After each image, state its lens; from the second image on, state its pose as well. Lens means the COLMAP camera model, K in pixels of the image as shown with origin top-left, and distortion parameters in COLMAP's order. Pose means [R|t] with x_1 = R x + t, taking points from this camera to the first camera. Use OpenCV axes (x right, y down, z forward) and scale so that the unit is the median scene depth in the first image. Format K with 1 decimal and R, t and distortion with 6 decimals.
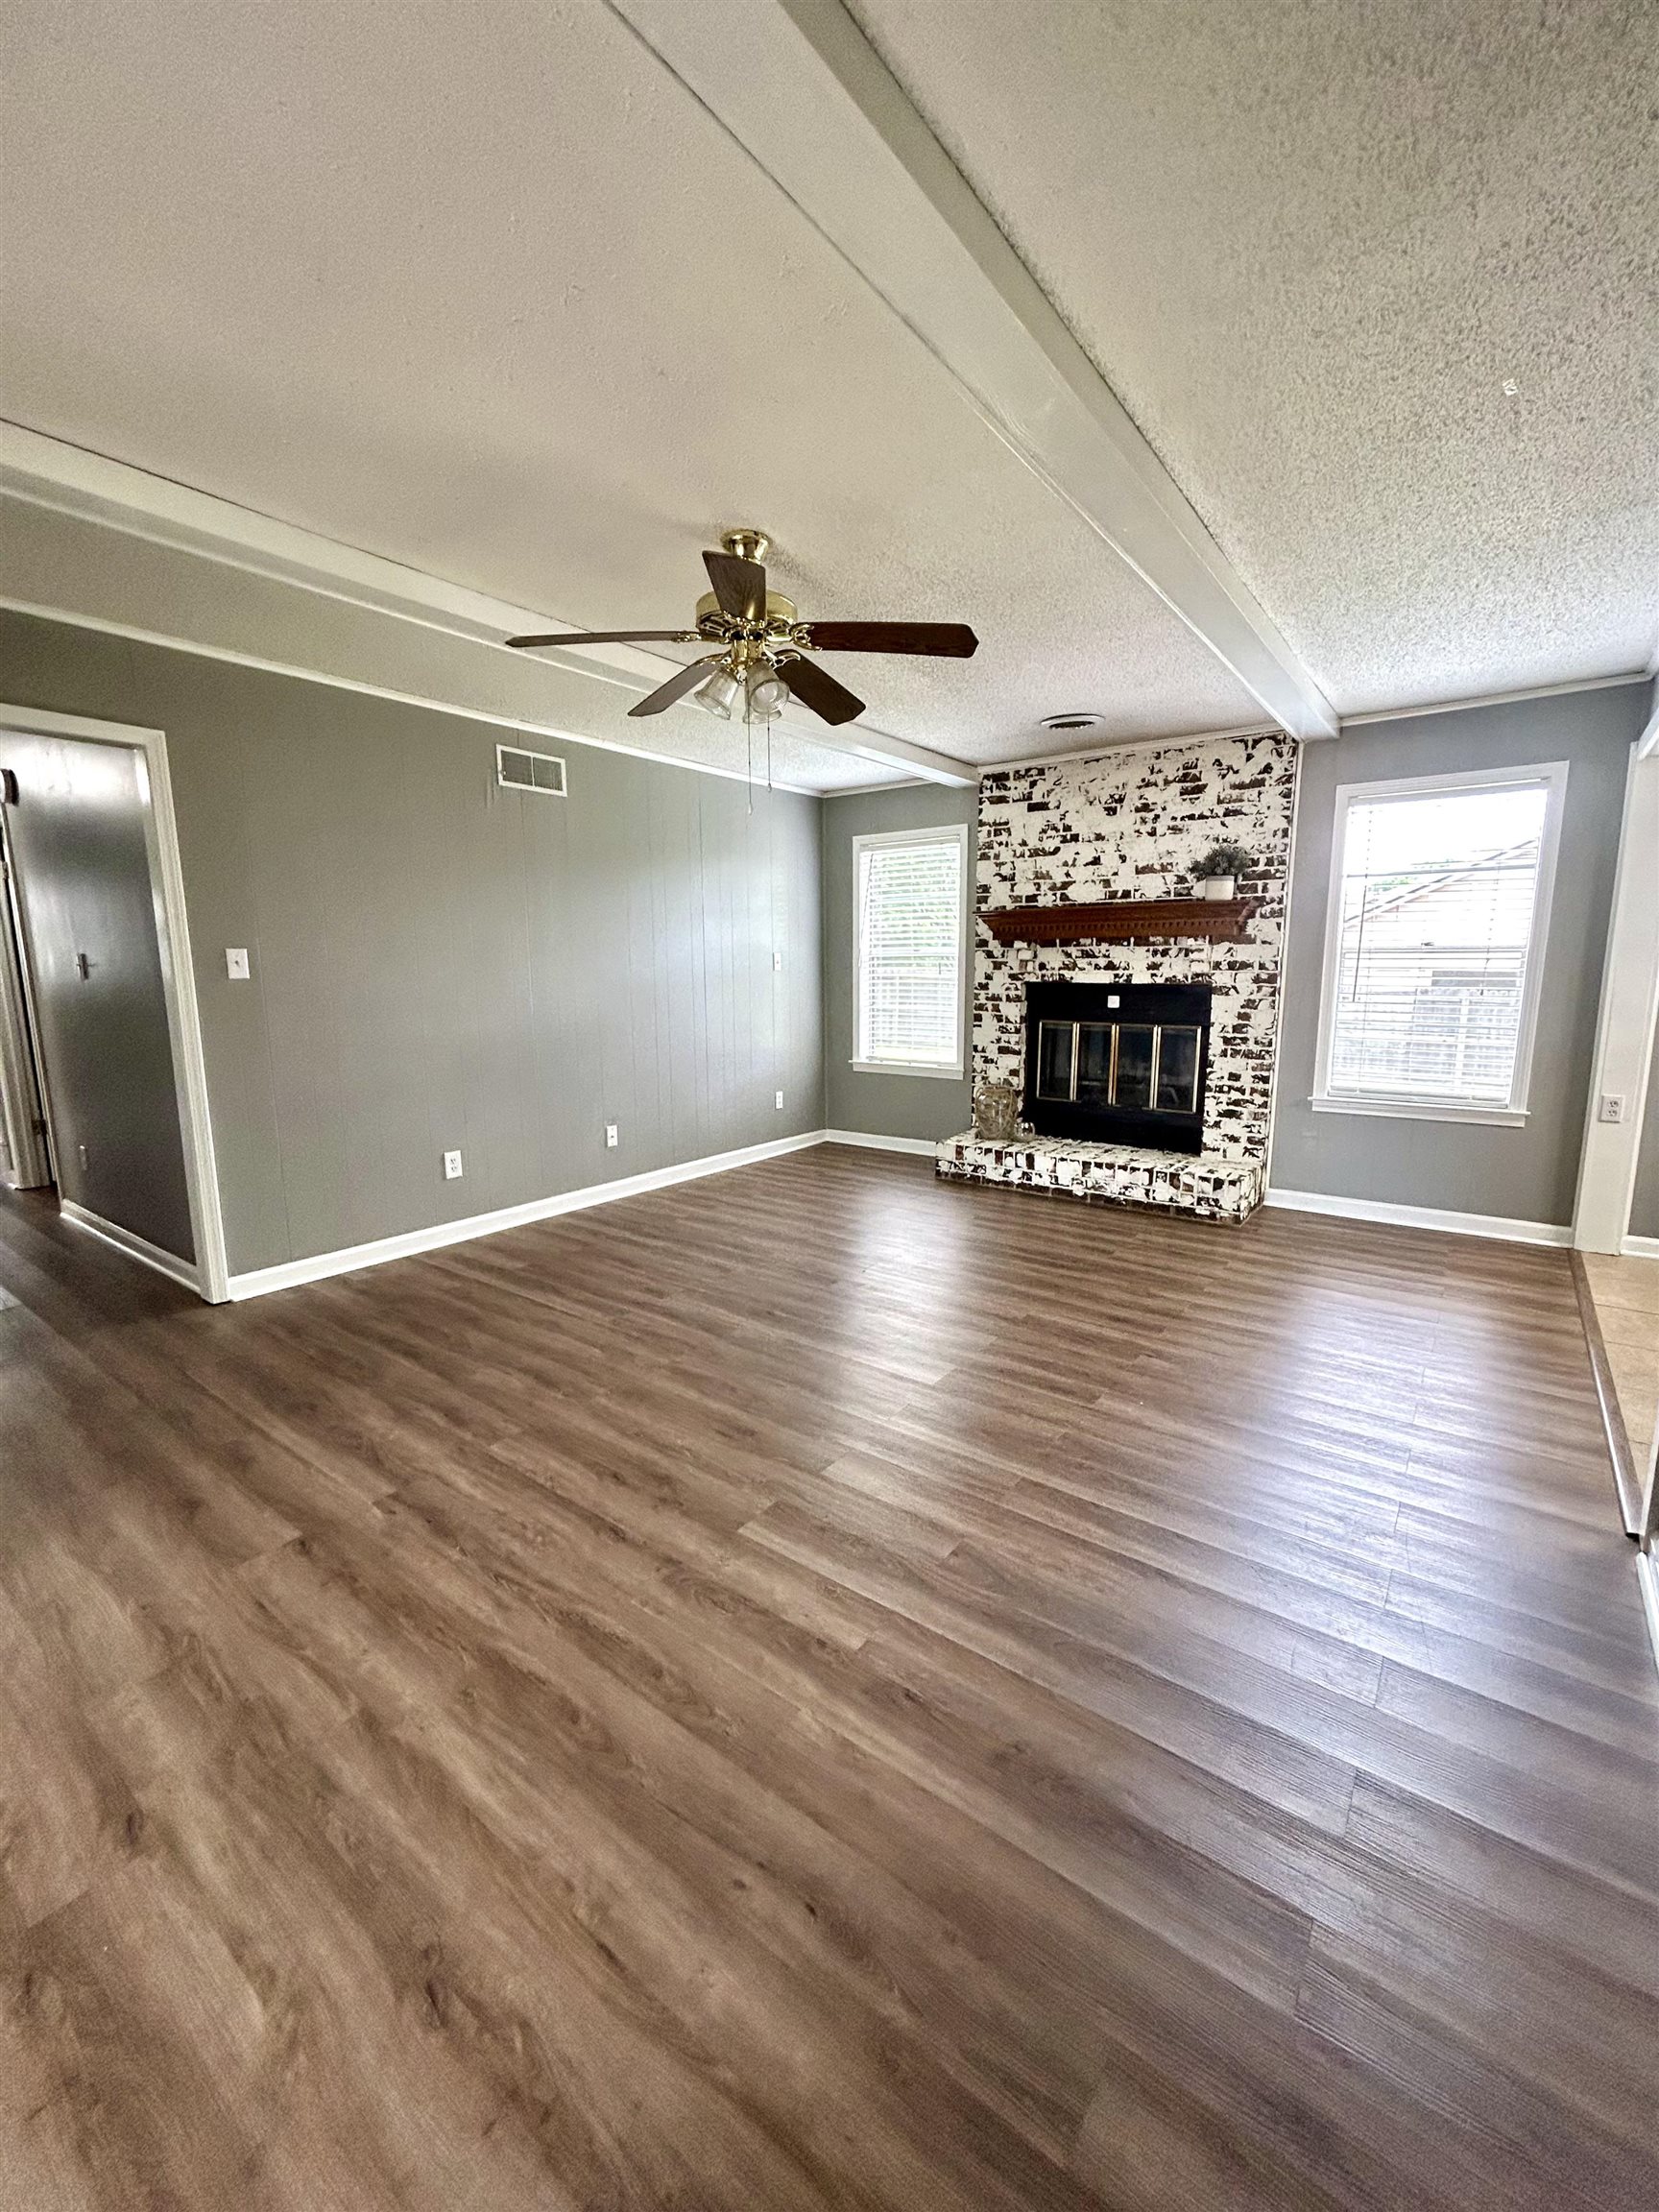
lens RADIAL K [[892.3, 0, 831.7], [0, 892.3, 1104.2], [0, 0, 1]] dist [-0.000871, 0.000857]
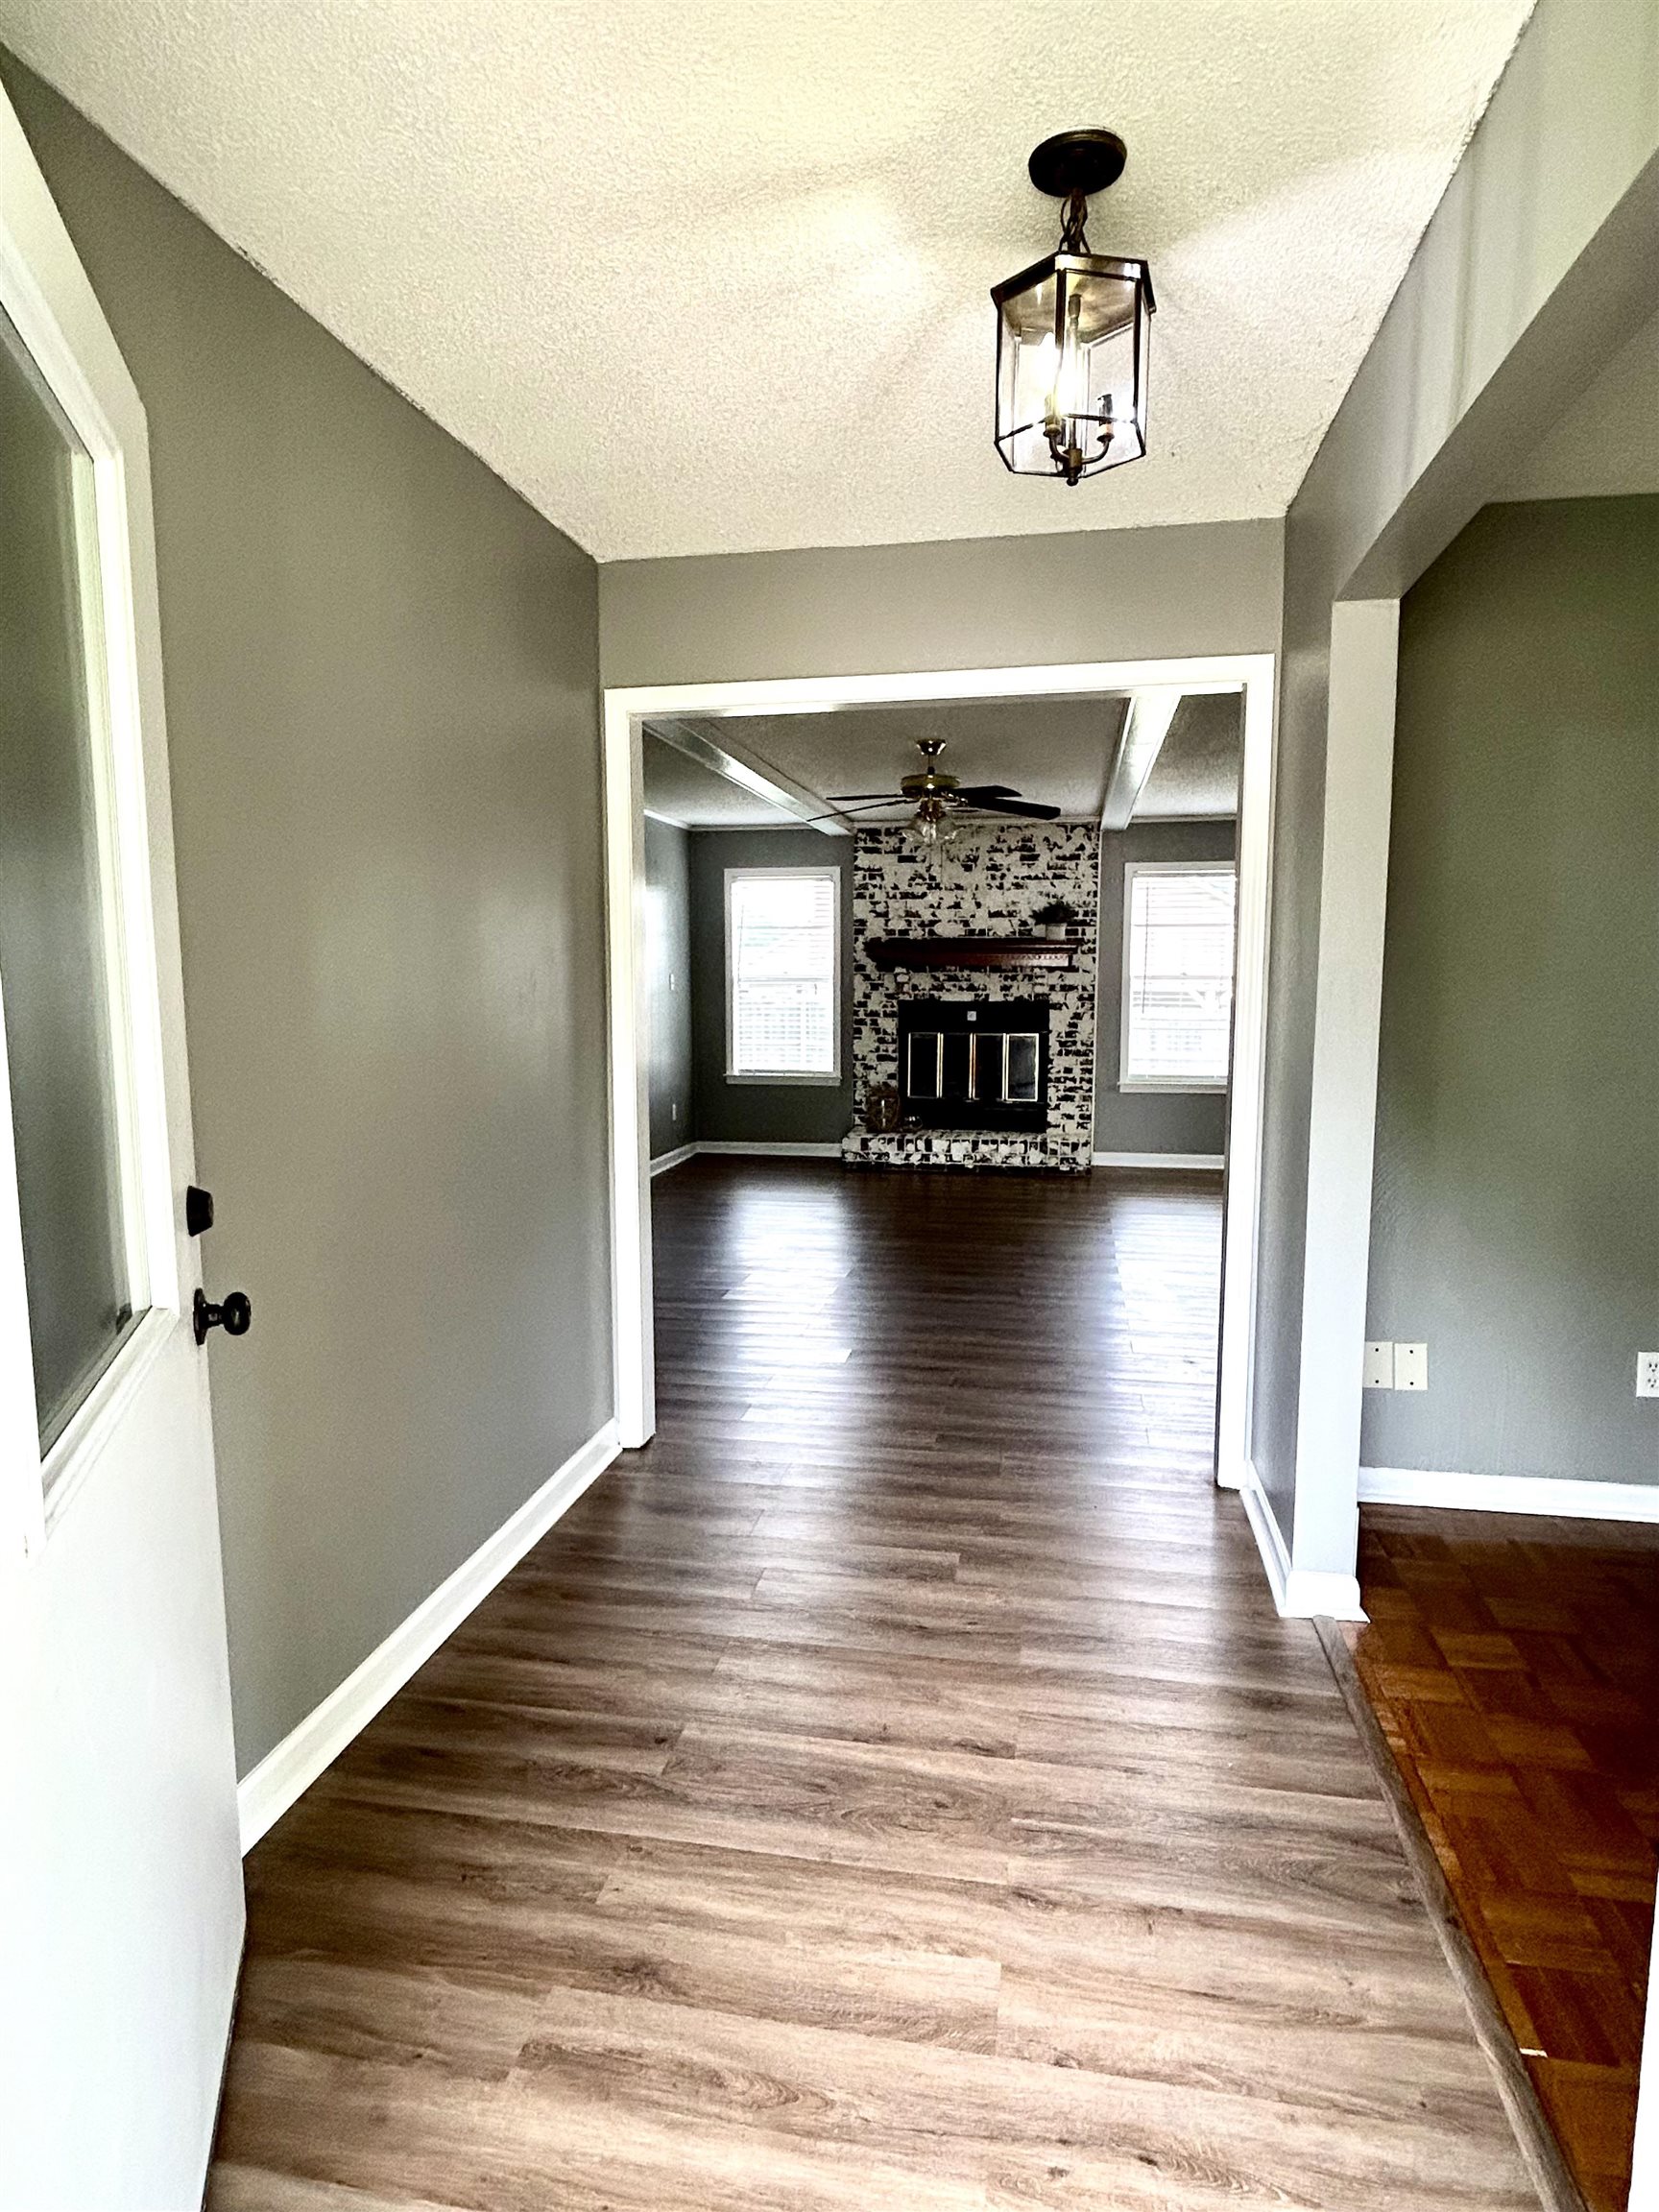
lens RADIAL K [[1217.0, 0, 831.8], [0, 1217.0, 1102.3], [0, 0, 1]] dist [-0.000658, 0.000167]
pose [[0.897691, -0.042687, 0.438552, -0.685283], [0.064315, 0.997331, -0.034573, 0.059065], [-0.435905, 0.059241, 0.898041, -0.494725]]
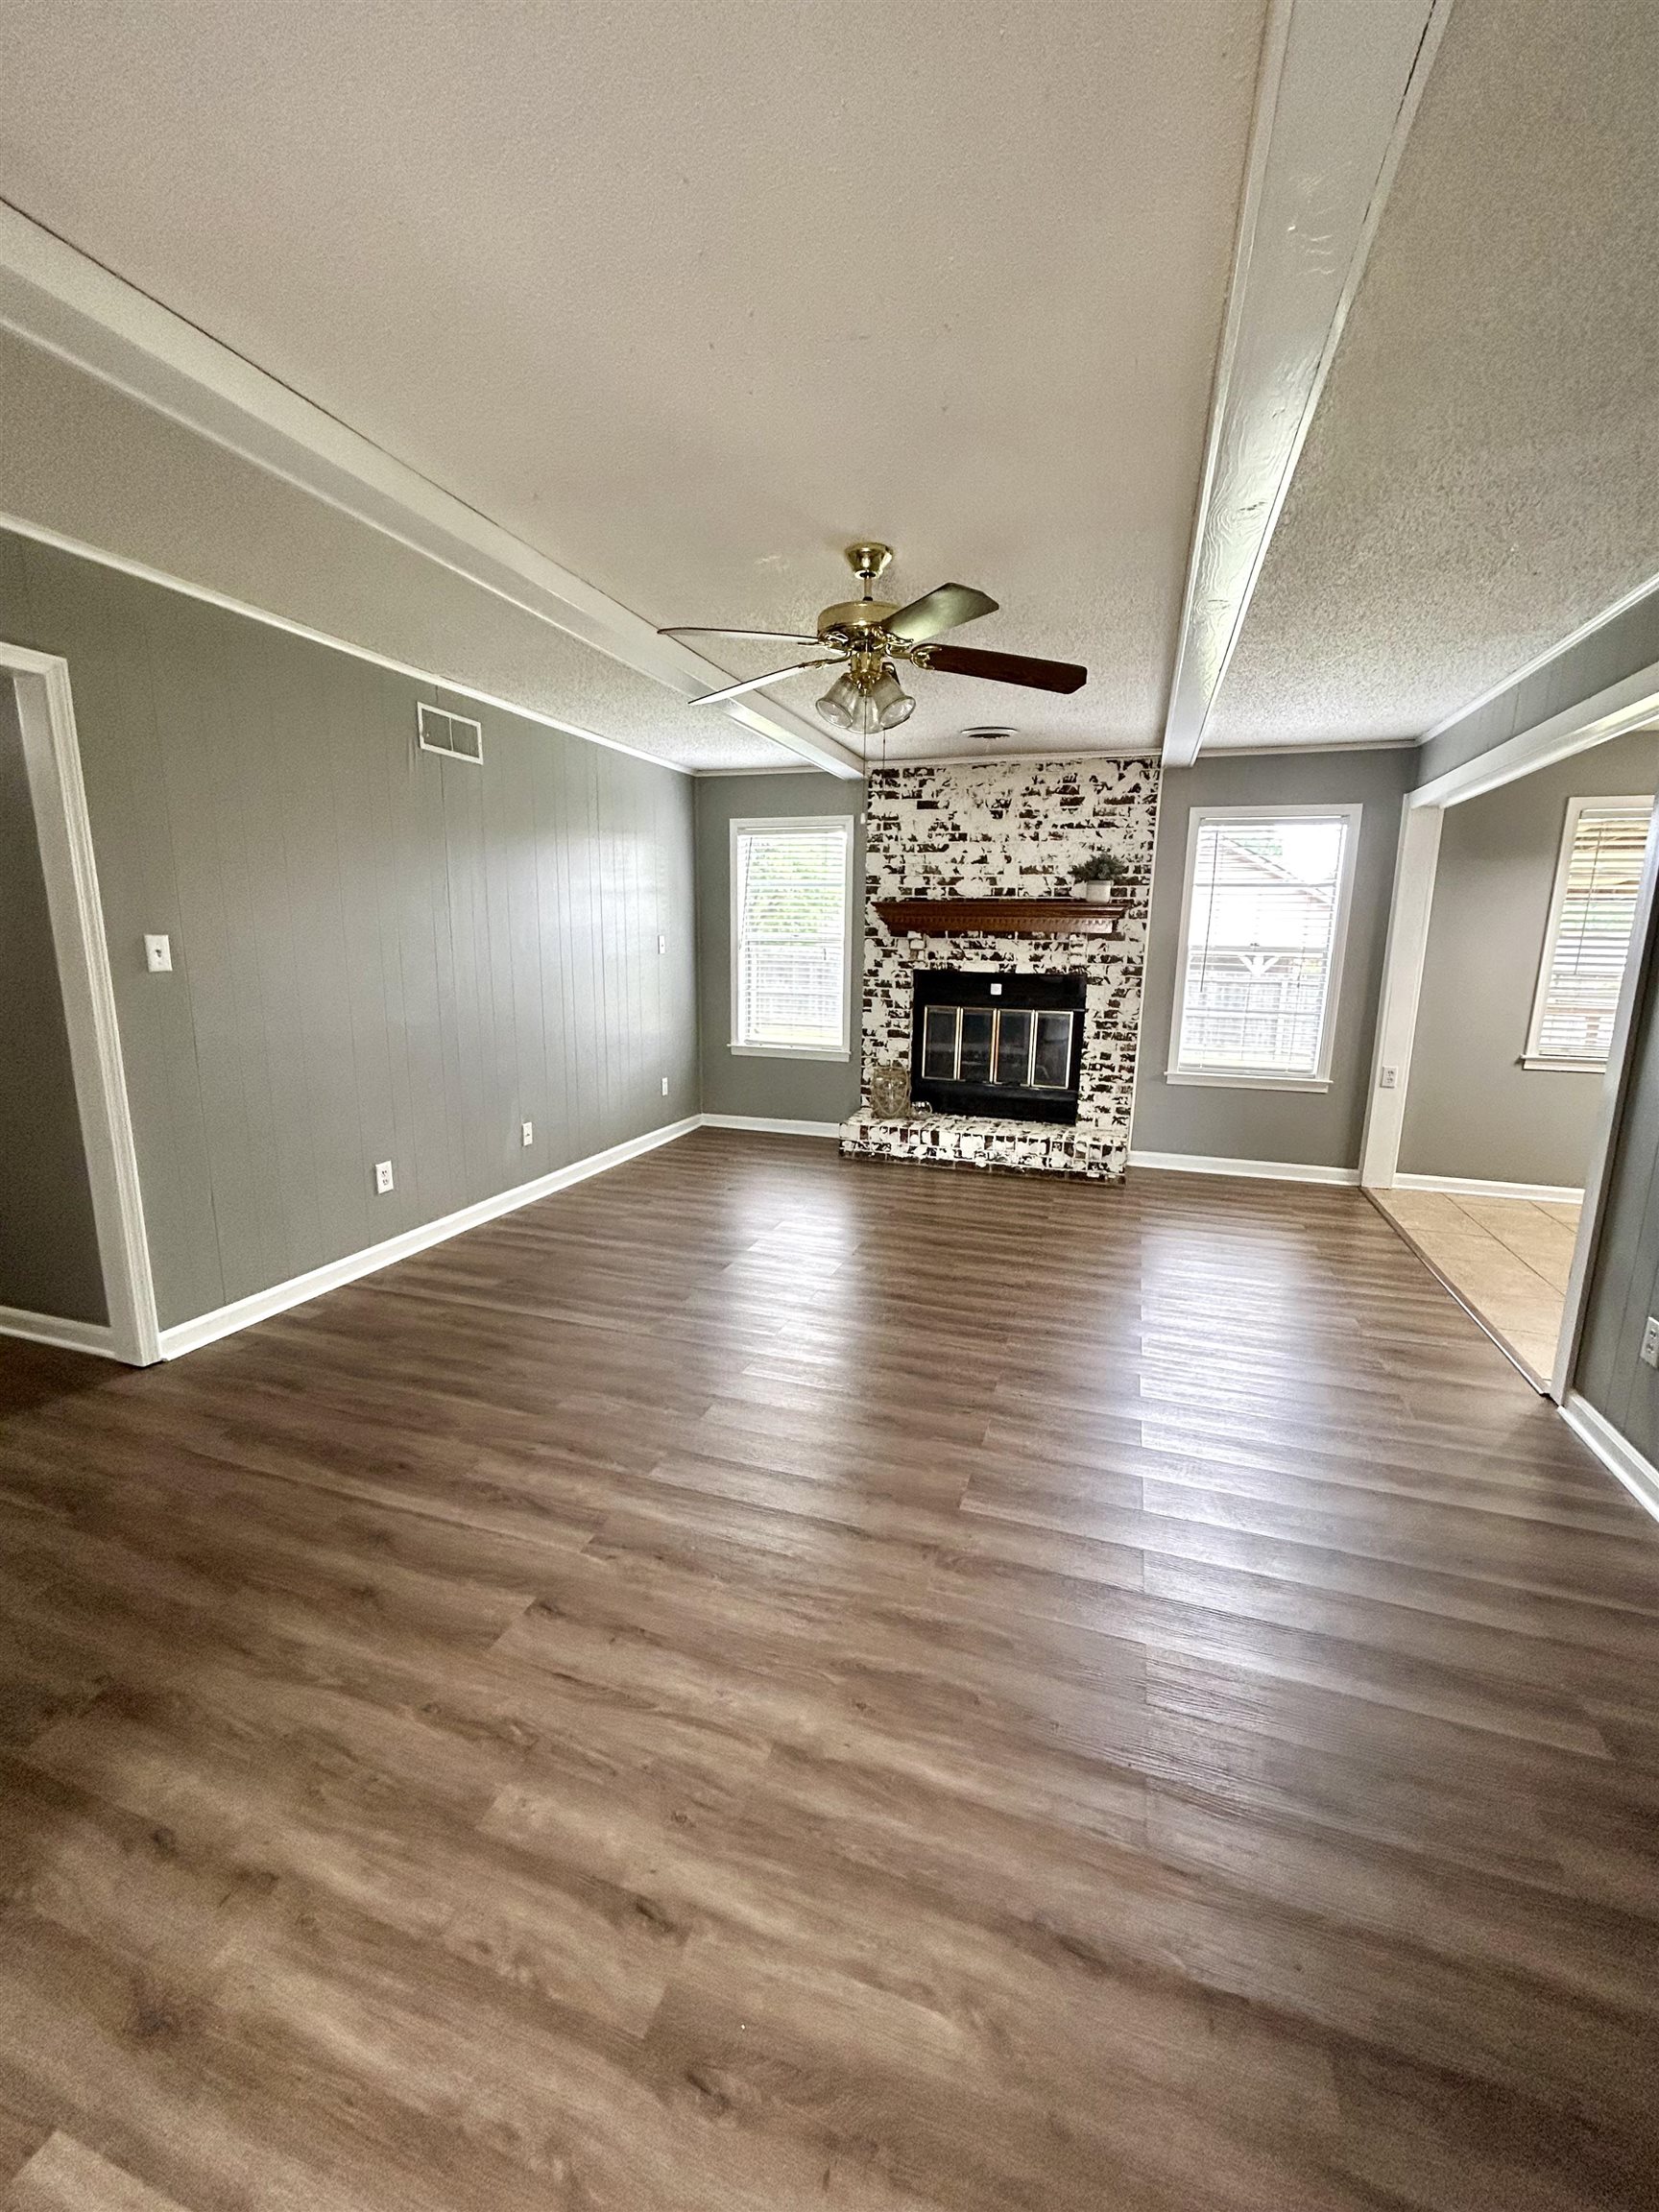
lens RADIAL K [[892.3, 0, 830.0], [0, 892.3, 1103.4], [0, 0, 1]] dist [-0.000871, 0.000857]
pose [[0.949319, -0.039177, 0.311863, -0.251904], [0.028493, 0.998843, 0.038743, -0.024880], [-0.313020, -0.027893, 0.949337, 0.018011]]
